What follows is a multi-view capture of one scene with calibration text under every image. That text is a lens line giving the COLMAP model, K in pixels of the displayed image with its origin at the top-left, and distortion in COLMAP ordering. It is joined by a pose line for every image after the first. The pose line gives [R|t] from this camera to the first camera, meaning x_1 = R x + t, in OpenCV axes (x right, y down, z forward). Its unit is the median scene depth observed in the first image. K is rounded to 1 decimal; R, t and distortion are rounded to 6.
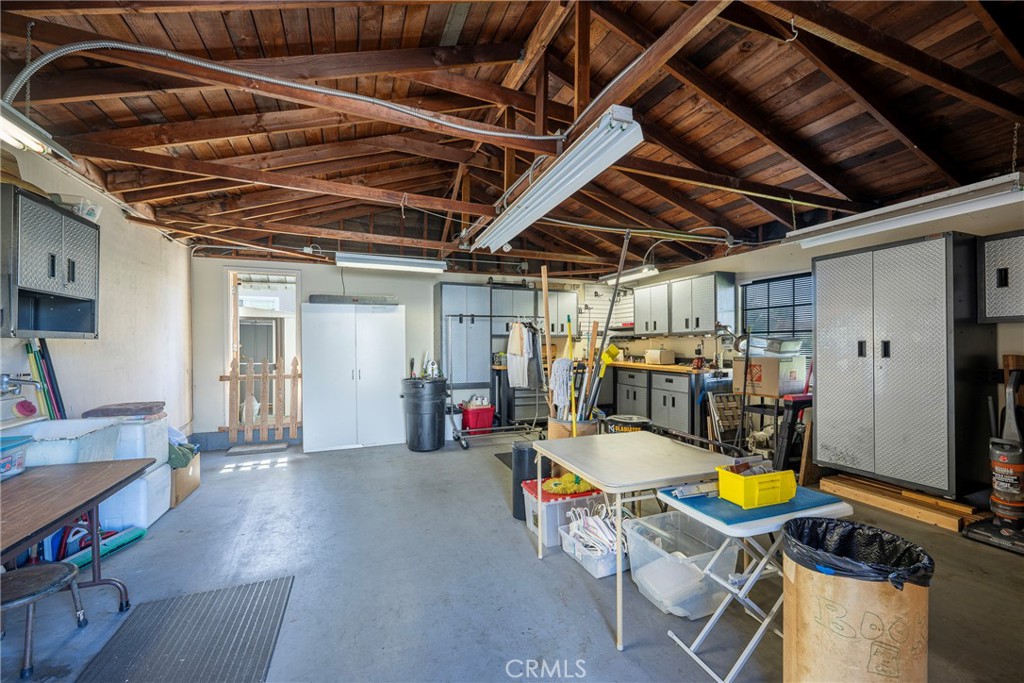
lens RADIAL K [[406.3, 0, 511.5], [0, 406.3, 345.9], [0, 0, 1]] dist [-0.000628, -0.000335]
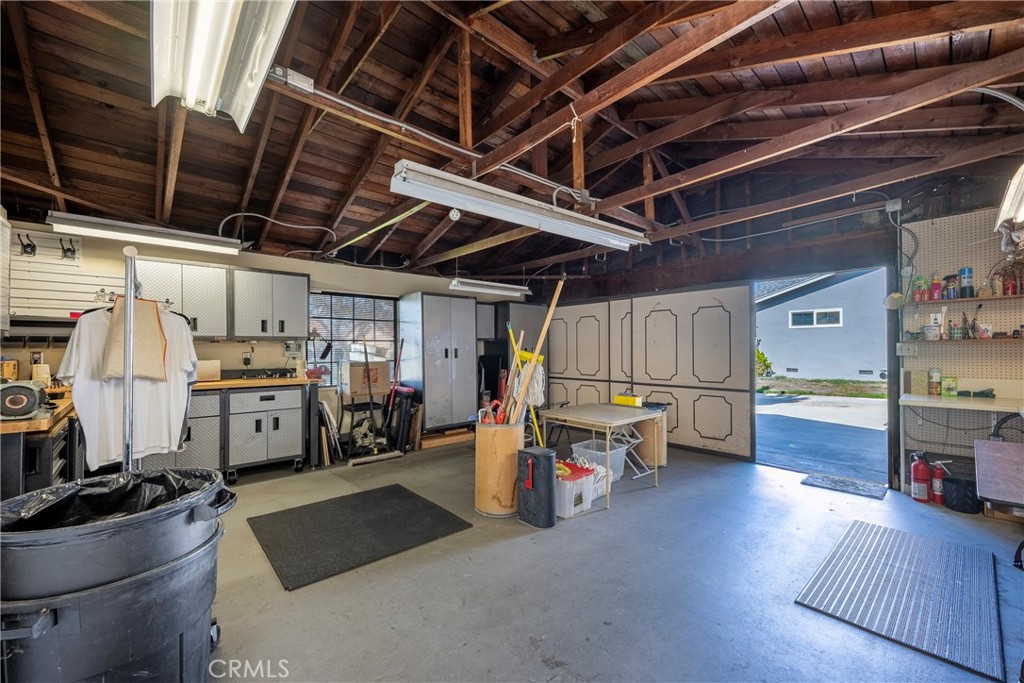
lens RADIAL K [[406.3, 0, 511.5], [0, 406.3, 345.9], [0, 0, 1]] dist [-0.000628, -0.000335]
pose [[-0.356894, 0.012197, 0.934065, -0.510611], [0.009296, 0.999912, -0.009505, -0.003089], [-0.934099, 0.005291, -0.356976, 0.839684]]
